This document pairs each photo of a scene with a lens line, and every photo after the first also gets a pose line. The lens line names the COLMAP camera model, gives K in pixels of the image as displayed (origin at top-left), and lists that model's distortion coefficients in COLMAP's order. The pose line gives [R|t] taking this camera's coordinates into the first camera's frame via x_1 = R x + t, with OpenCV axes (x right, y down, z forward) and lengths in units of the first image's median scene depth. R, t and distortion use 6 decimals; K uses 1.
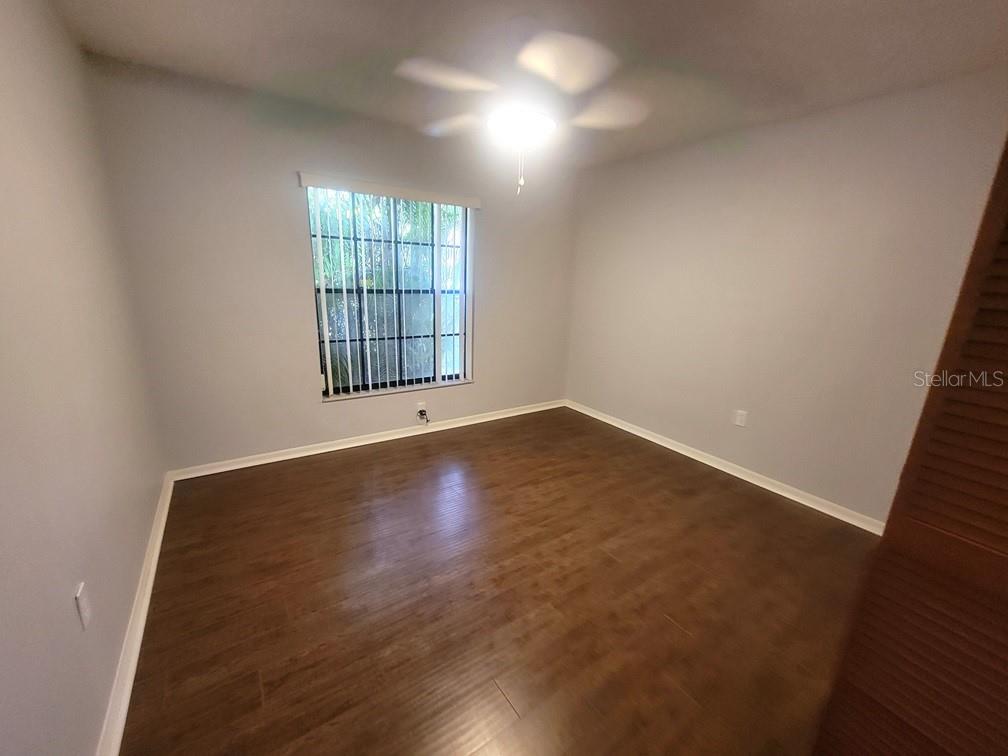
lens RADIAL K [[417.1, 0, 508.1], [0, 417.1, 386.6], [0, 0, 1]] dist [-0.000337, -0.000029]
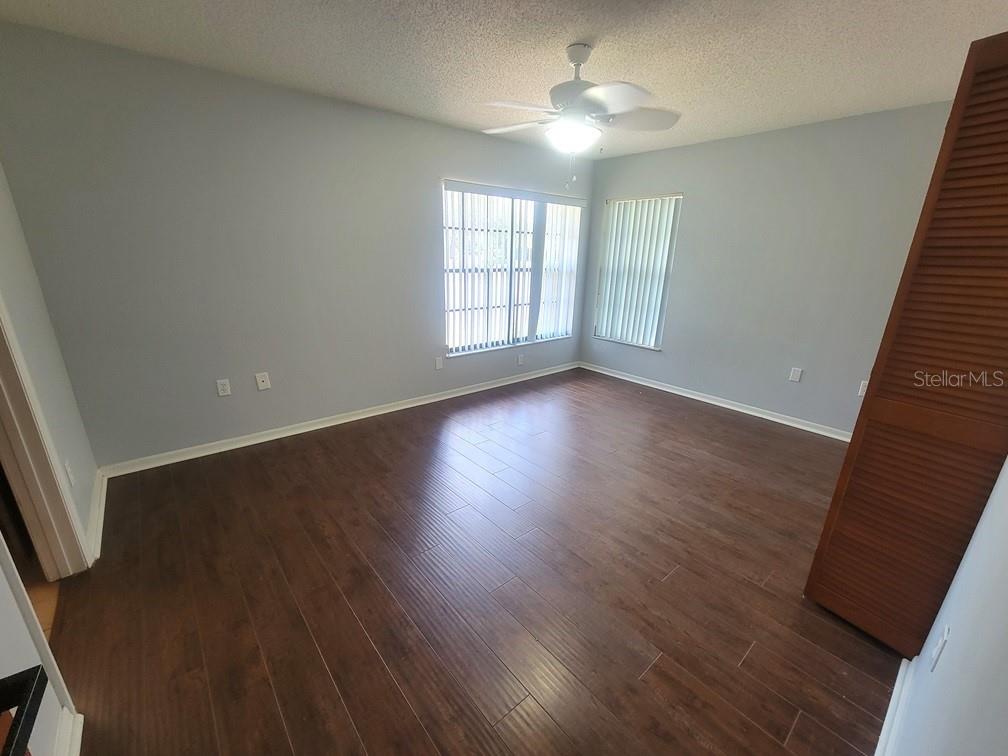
lens RADIAL K [[406.3, 0, 504.0], [0, 406.3, 378.0], [0, 0, 1]] dist [-0.000050, 0.000033]
pose [[0.995233, -0.038109, 0.089769, -0.228223], [0.034771, 0.998655, 0.038462, 0.031663], [-0.091114, -0.035158, 0.995220, -0.149359]]
